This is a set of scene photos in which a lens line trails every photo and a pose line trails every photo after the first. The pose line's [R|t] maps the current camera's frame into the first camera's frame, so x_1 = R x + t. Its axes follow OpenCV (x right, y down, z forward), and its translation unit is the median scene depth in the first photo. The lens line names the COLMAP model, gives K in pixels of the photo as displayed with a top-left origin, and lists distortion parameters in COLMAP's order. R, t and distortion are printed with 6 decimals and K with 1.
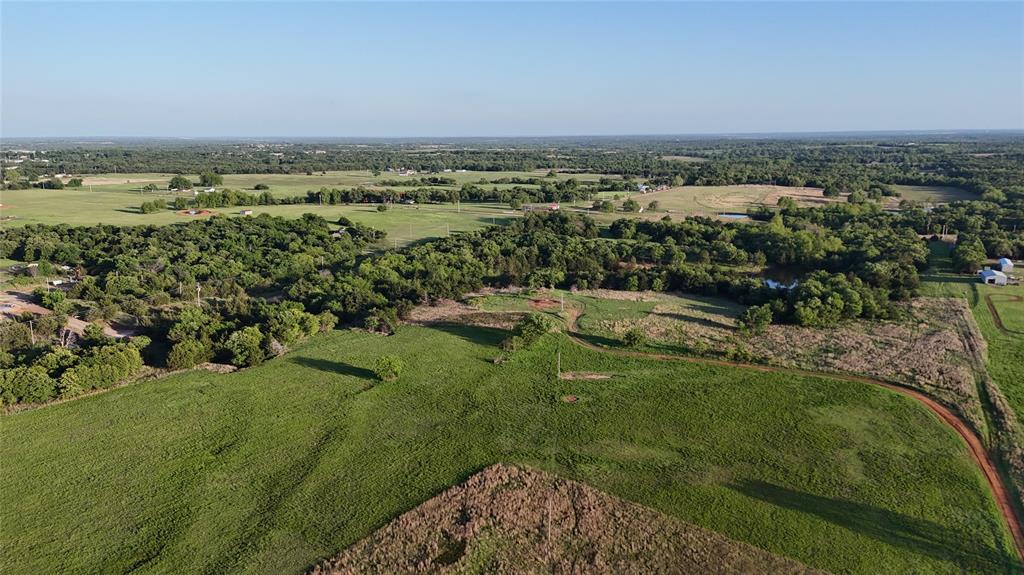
lens RADIAL K [[750.6, 0, 514.2], [0, 750.6, 293.4], [0, 0, 1]] dist [0.088956, -0.084989]
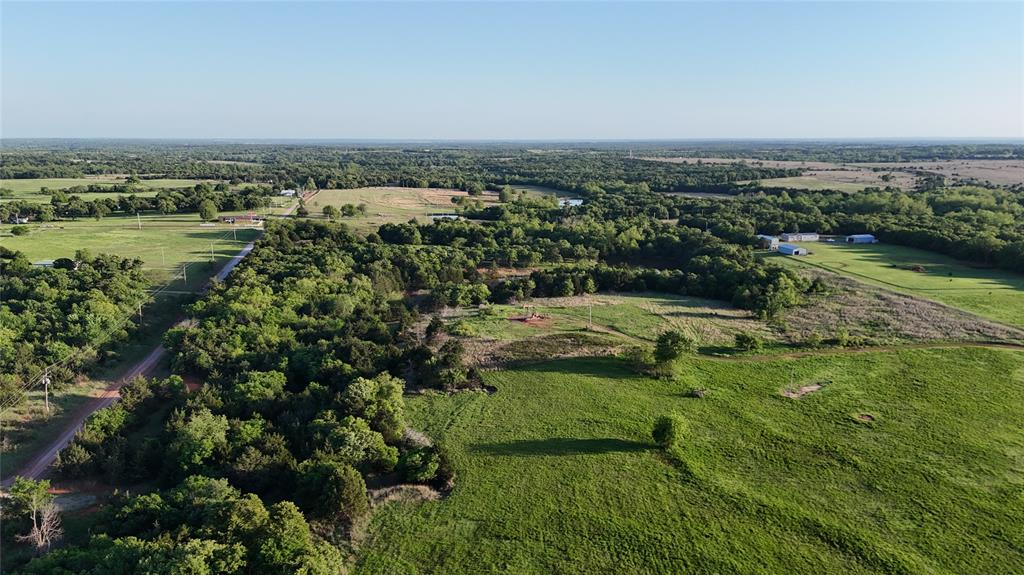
lens RADIAL K [[750.6, 0, 516.7], [0, 750.6, 289.2], [0, 0, 1]] dist [0.088956, -0.084989]
pose [[0.796968, -0.111201, 0.593698, -0.412189], [0.119323, 0.992522, 0.025726, -0.040488], [-0.592119, 0.050339, 0.804277, 0.299071]]
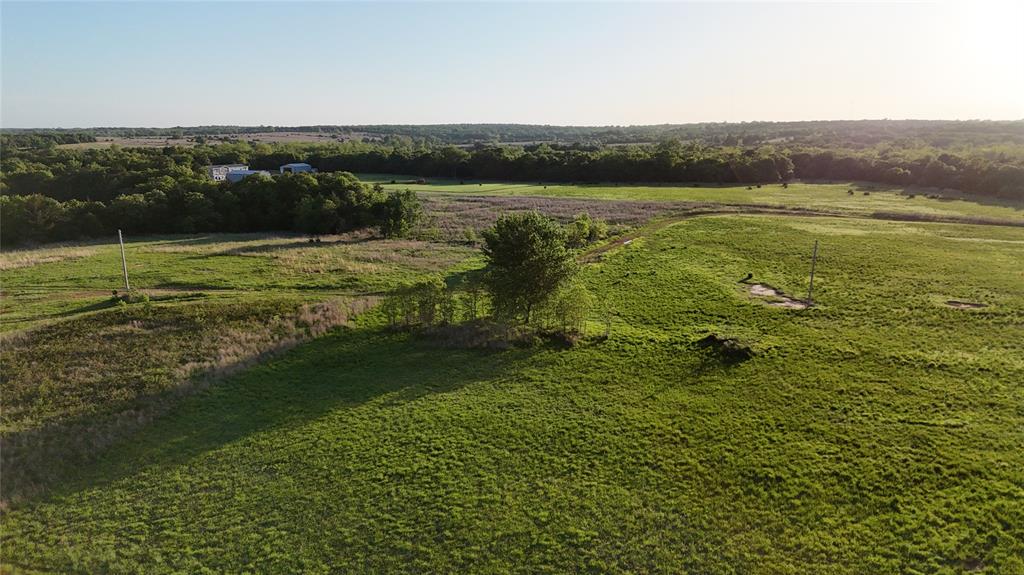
lens RADIAL K [[750.6, 0, 516.8], [0, 750.6, 293.6], [0, 0, 1]] dist [0.088956, -0.084989]
pose [[0.001659, -0.205619, 0.978631, -0.197632], [0.210925, 0.956687, 0.200651, -0.003276], [-0.977501, 0.206085, 0.044957, 0.686942]]
